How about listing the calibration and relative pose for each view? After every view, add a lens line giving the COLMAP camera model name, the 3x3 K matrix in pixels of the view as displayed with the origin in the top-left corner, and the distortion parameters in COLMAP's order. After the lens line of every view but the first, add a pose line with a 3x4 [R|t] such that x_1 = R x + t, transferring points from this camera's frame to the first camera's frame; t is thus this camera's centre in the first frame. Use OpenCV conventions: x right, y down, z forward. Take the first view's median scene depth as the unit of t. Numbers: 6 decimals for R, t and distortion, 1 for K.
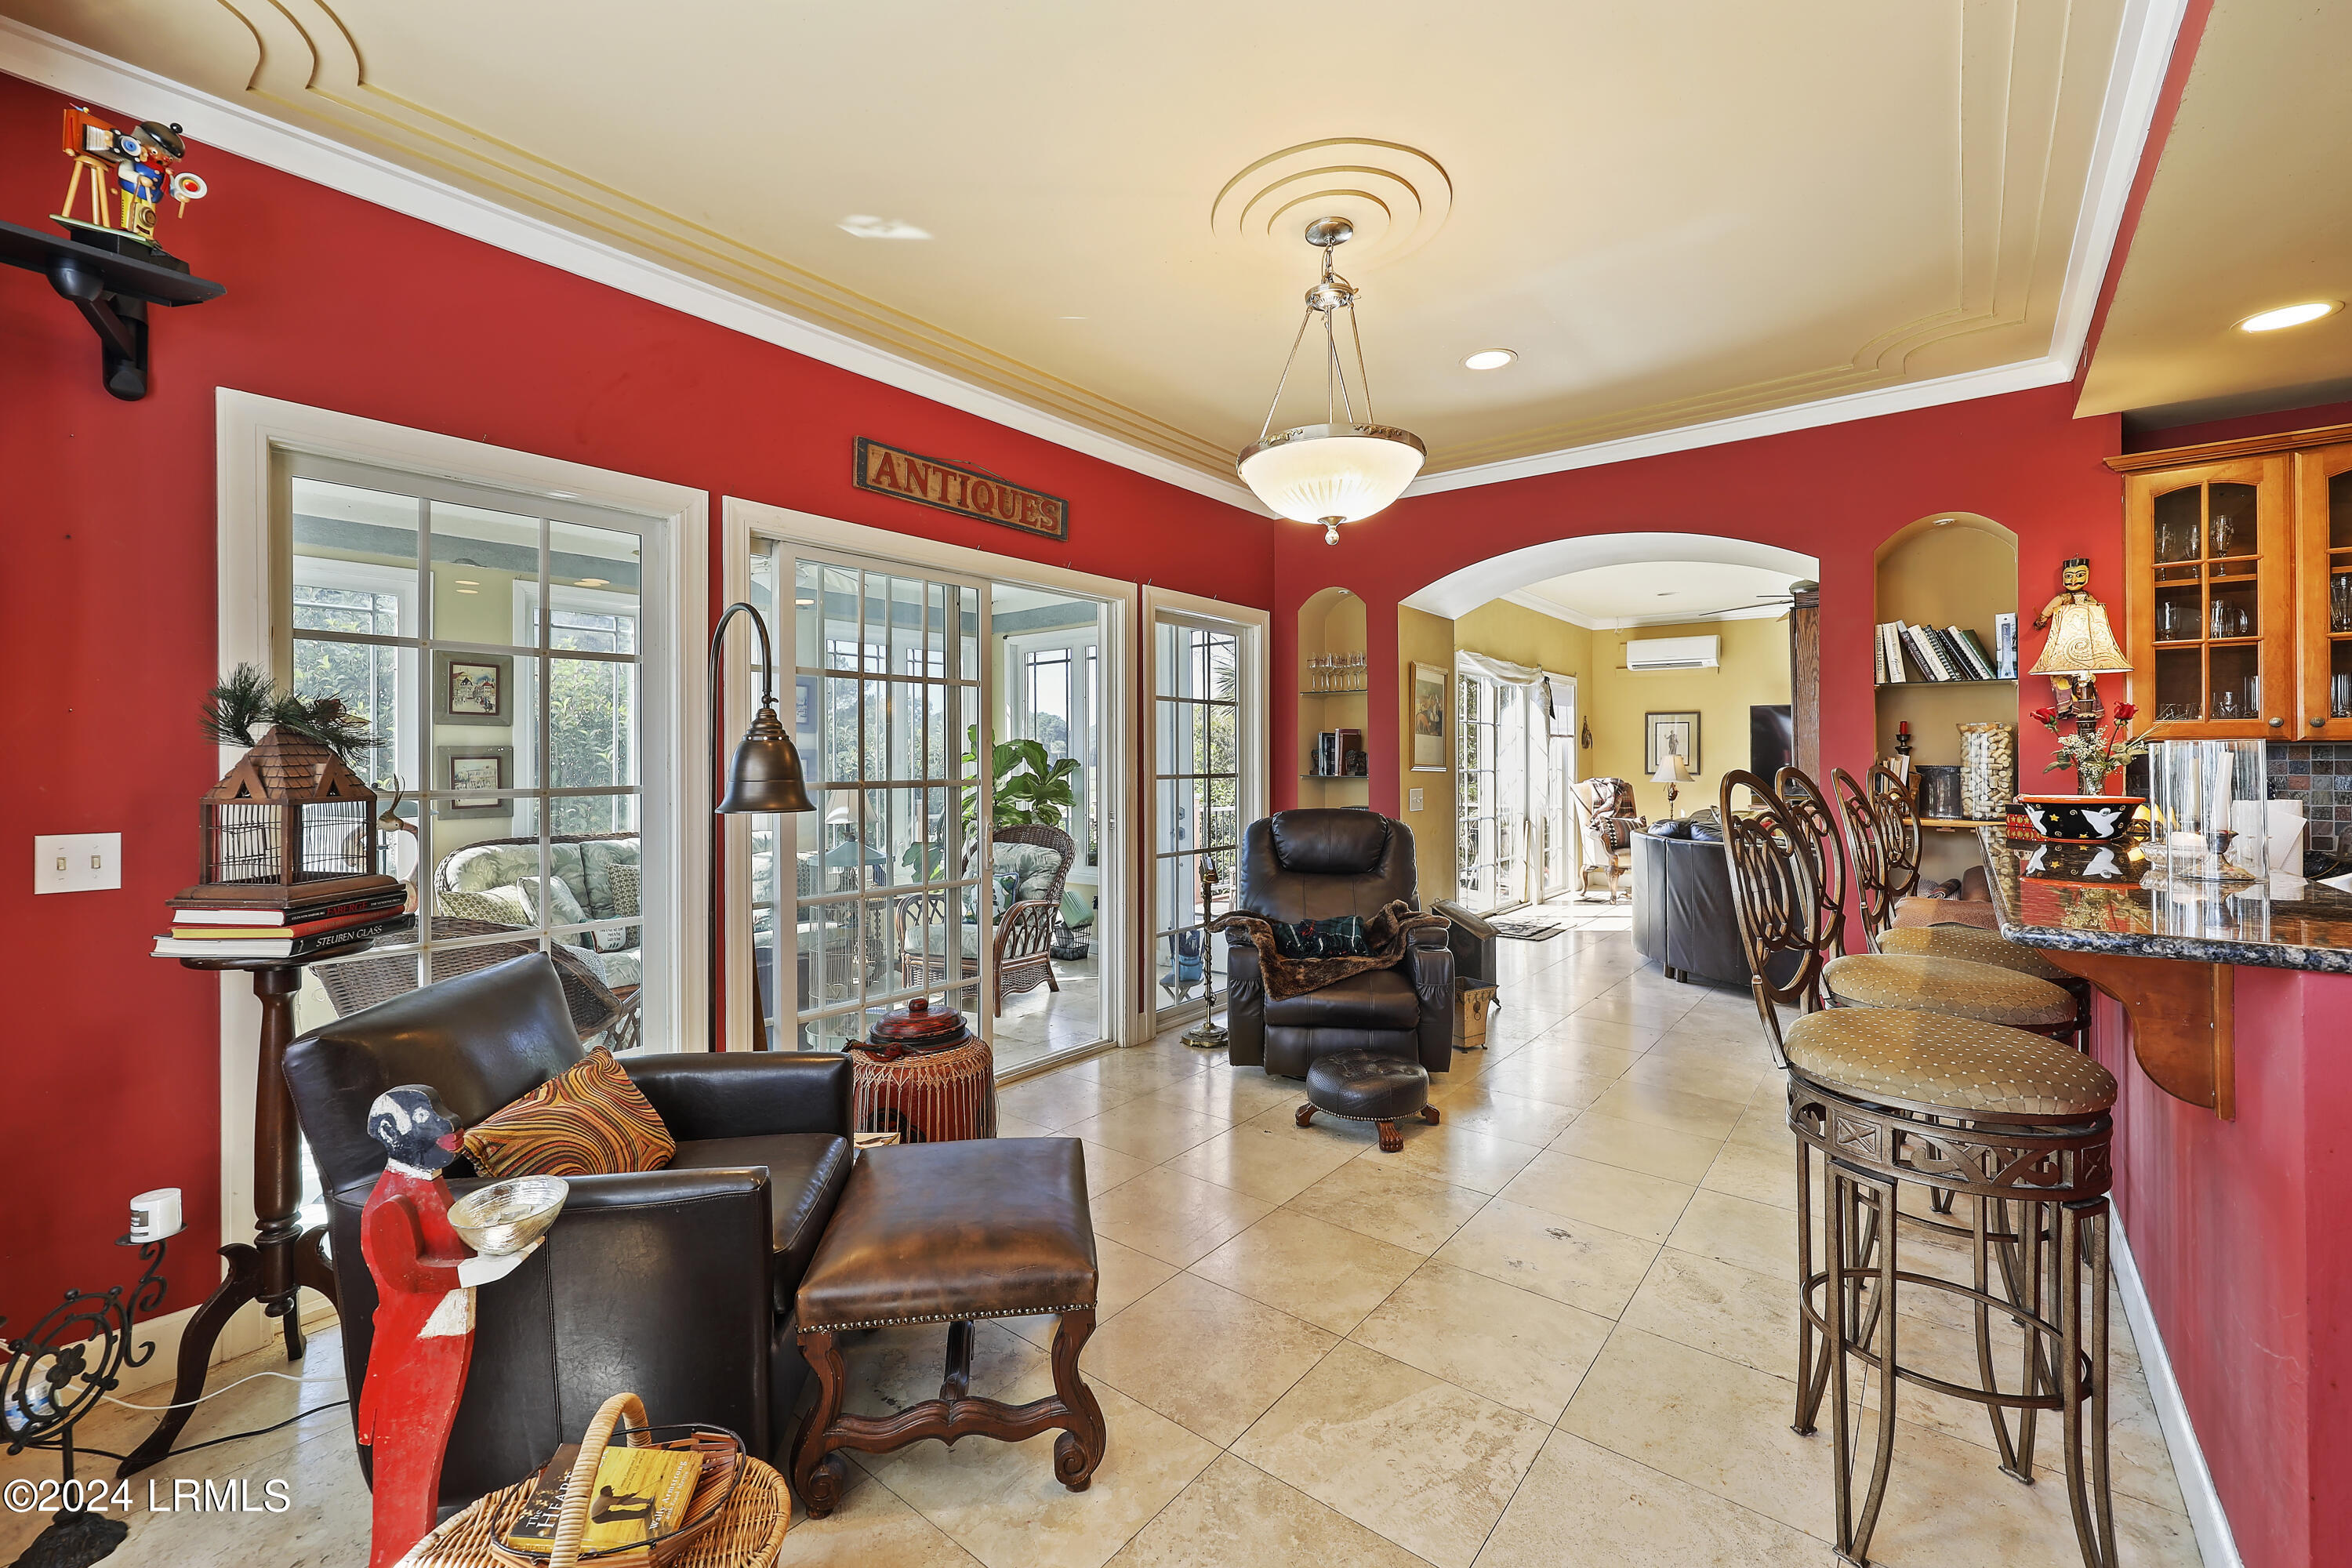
lens RADIAL K [[965.5, 0, 1185.6], [0, 965.5, 762.0], [0, 0, 1]] dist [0.003261, 0.000183]
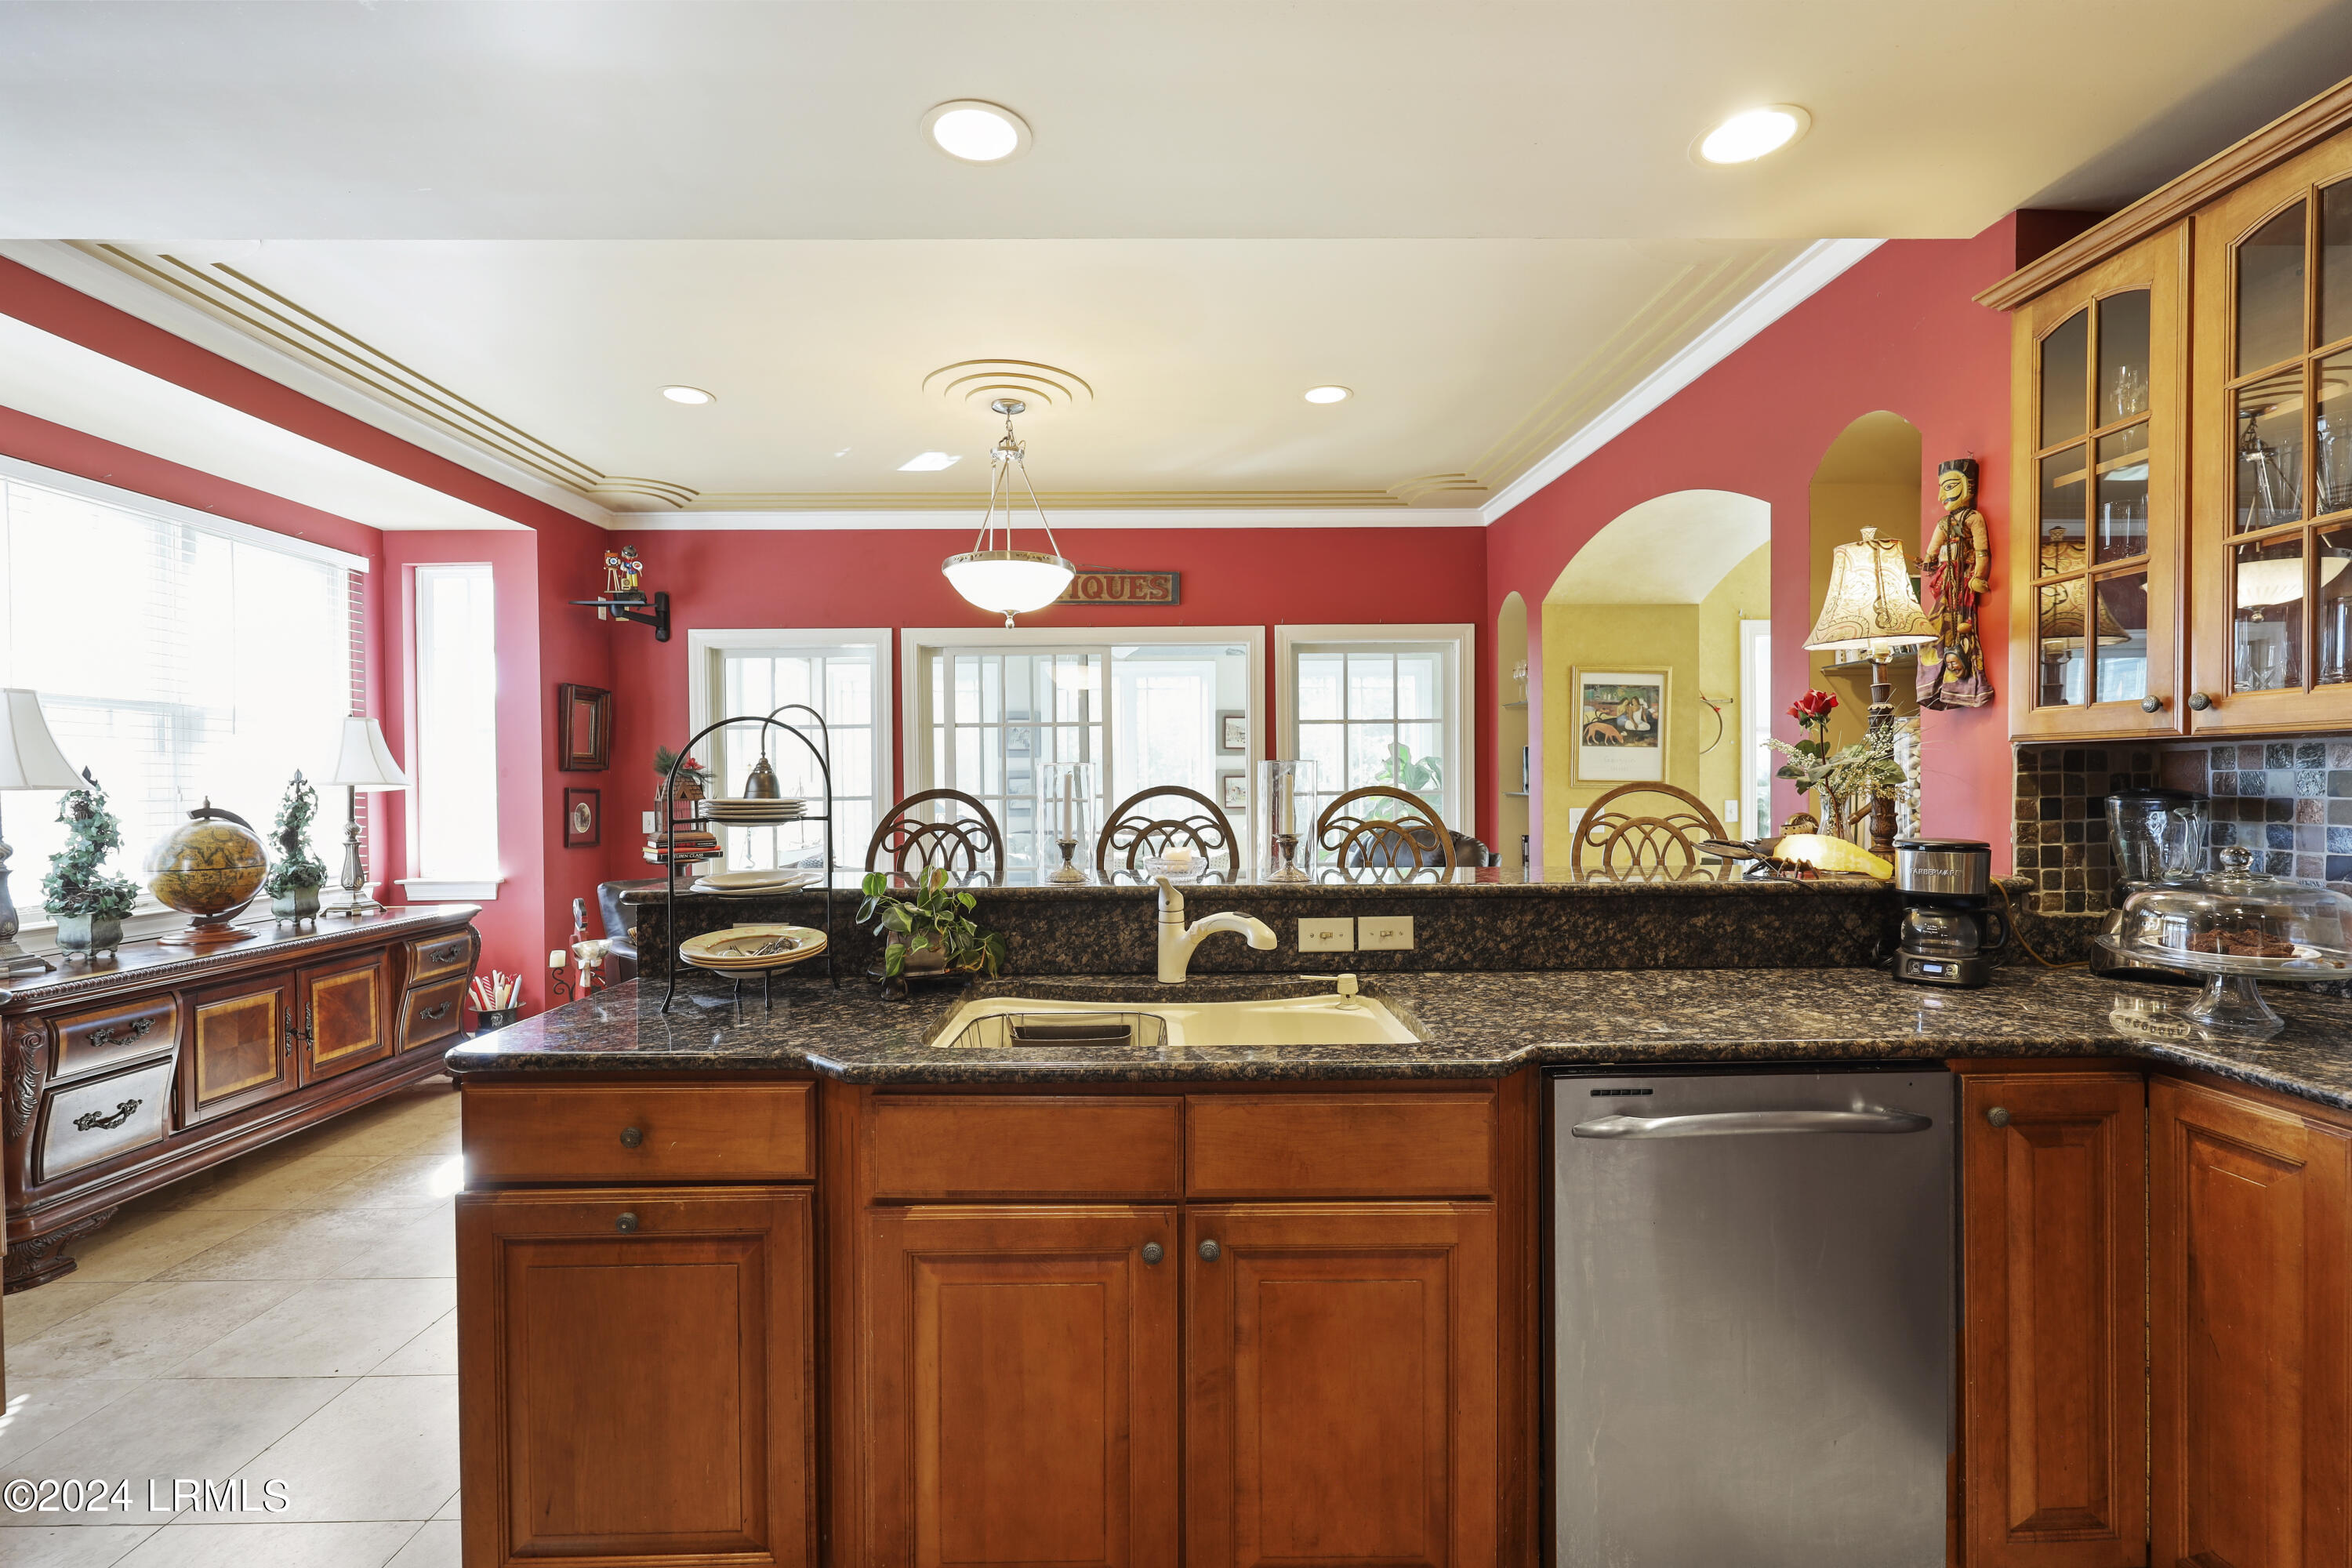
lens RADIAL K [[1050.9, 0, 1177.1], [0, 1050.9, 788.2], [0, 0, 1]] dist [0.000945, -0.000685]
pose [[0.642418, 0.000120, -0.766355, 1.098838], [0.007666, 0.999949, 0.006583, 0.000215], [0.766316, -0.010104, 0.642384, 0.145690]]
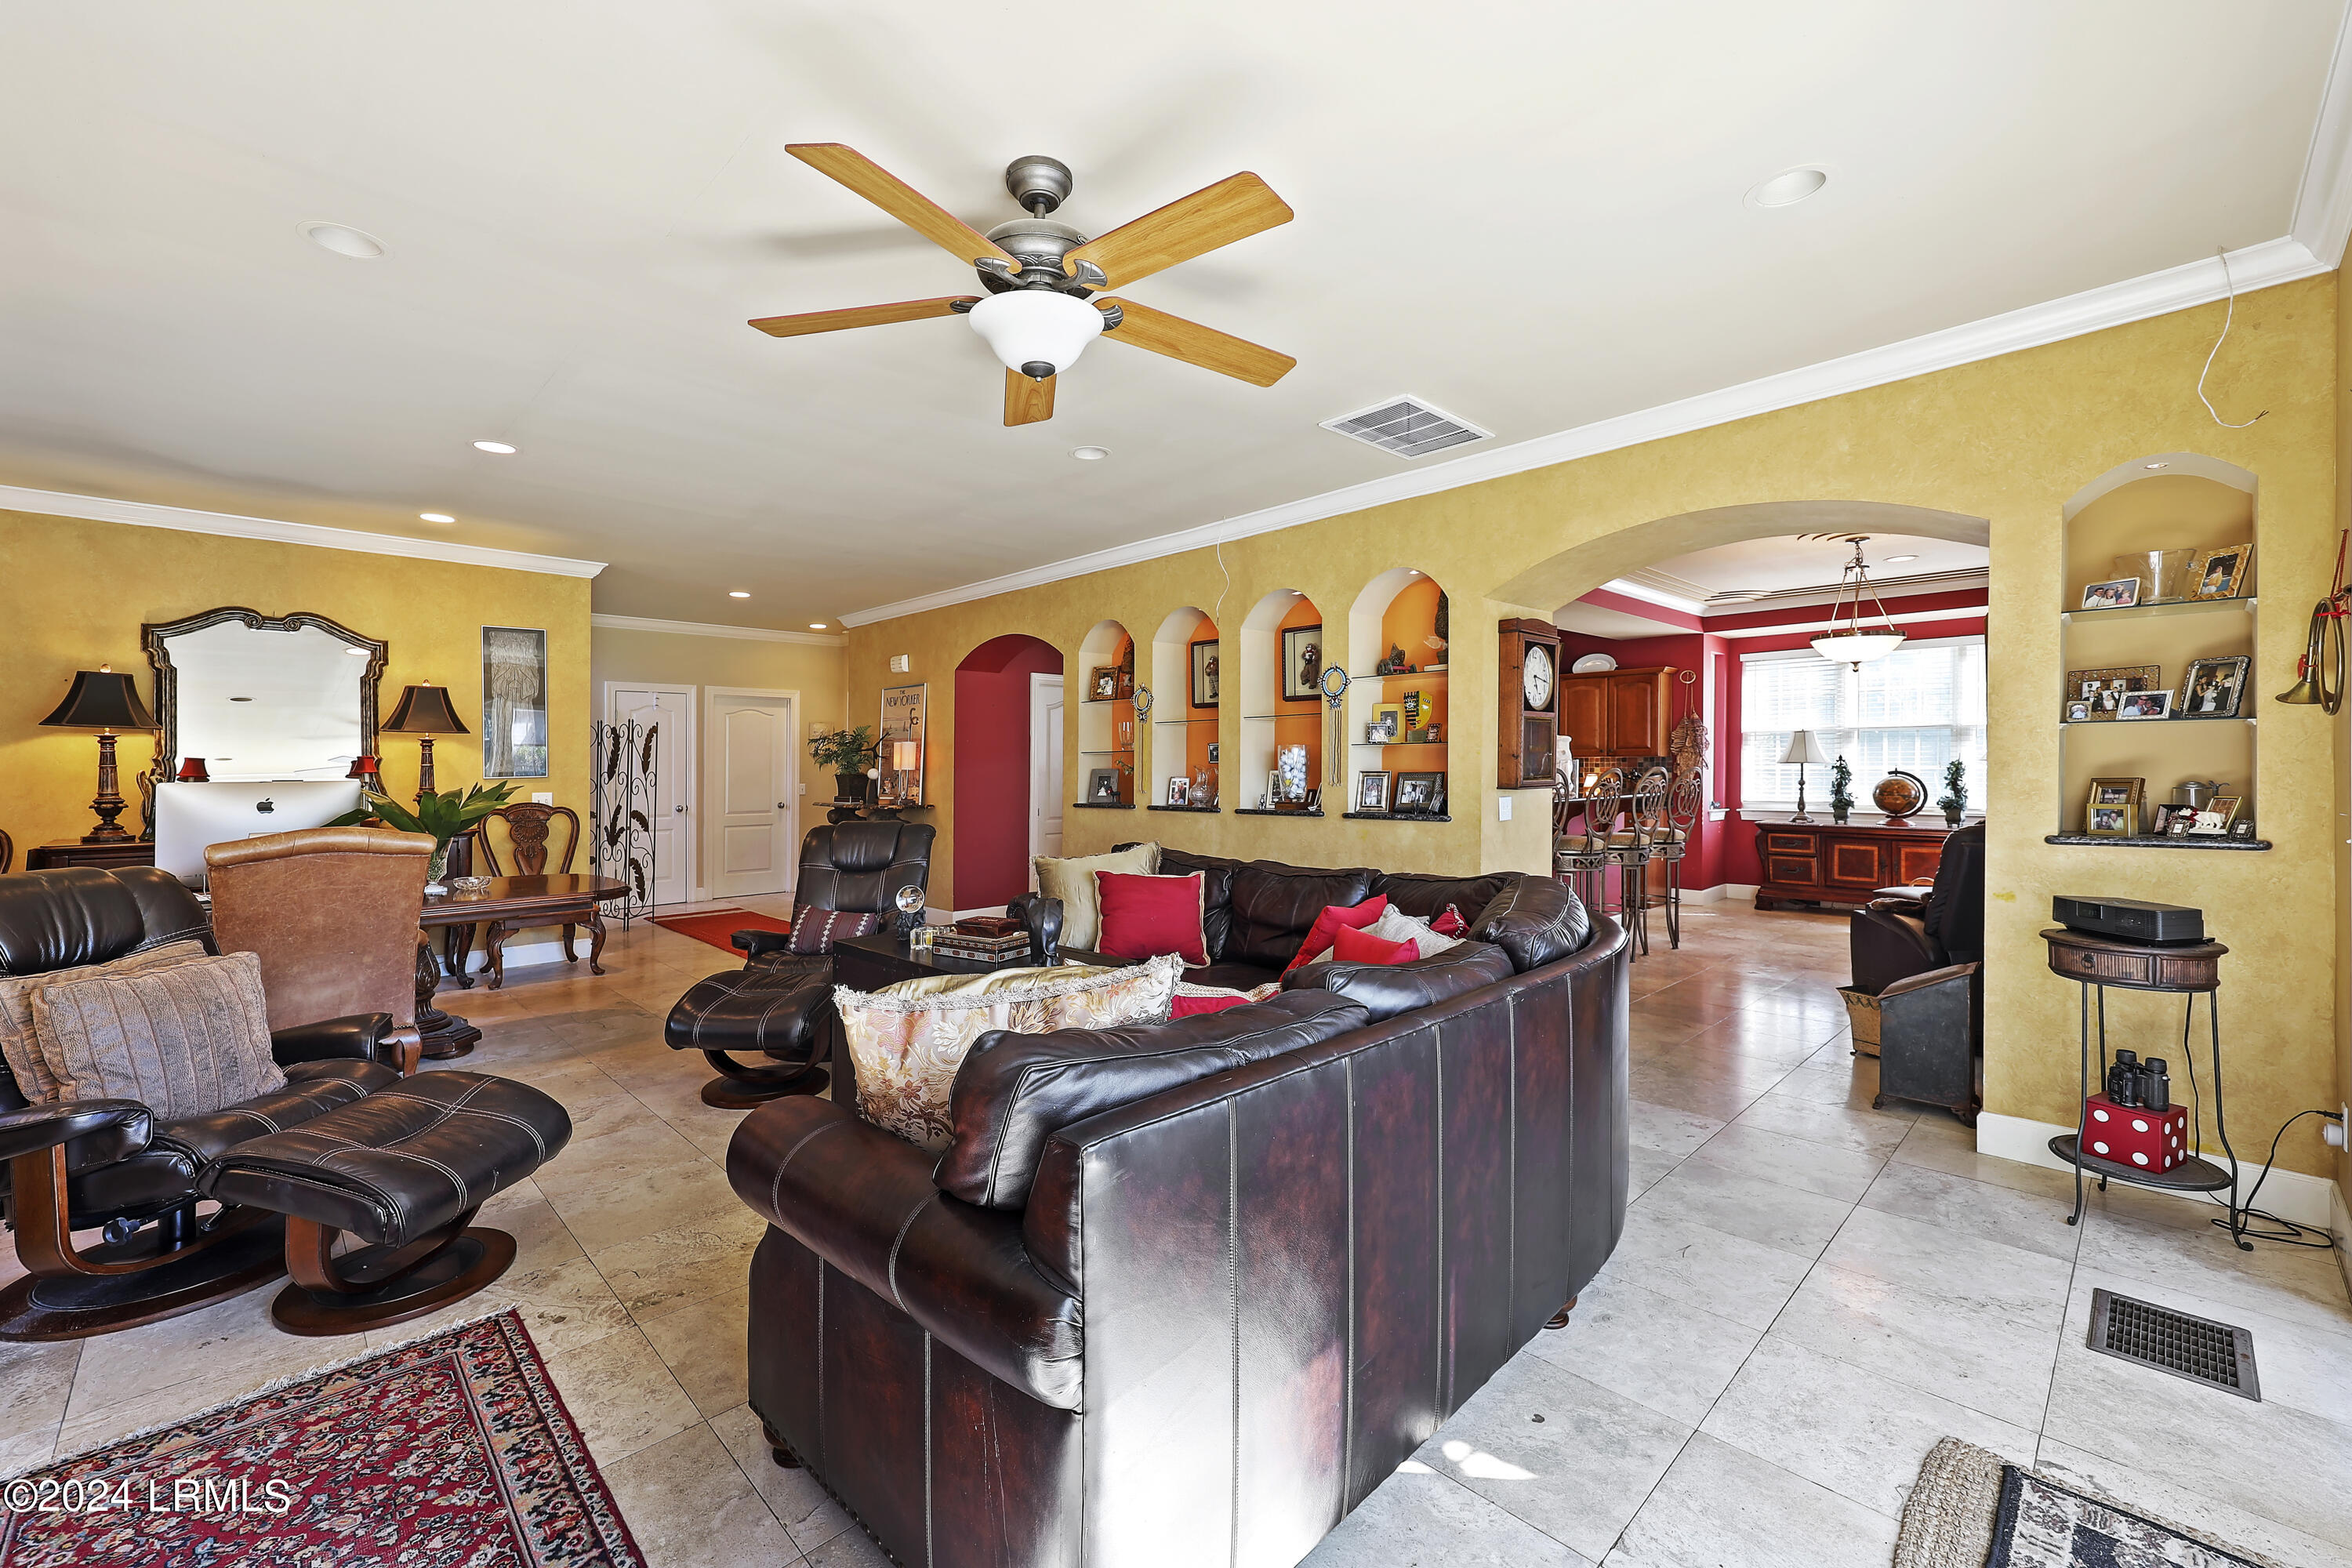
lens RADIAL K [[965.5, 0, 1172.7], [0, 965.5, 763.3], [0, 0, 1]] dist [0.003261, 0.000183]
pose [[-0.992215, 0.007681, 0.124303, 1.141464], [0.007623, 0.999970, -0.000944, -0.004619], [-0.124307, 0.000011, -0.992244, 2.666492]]
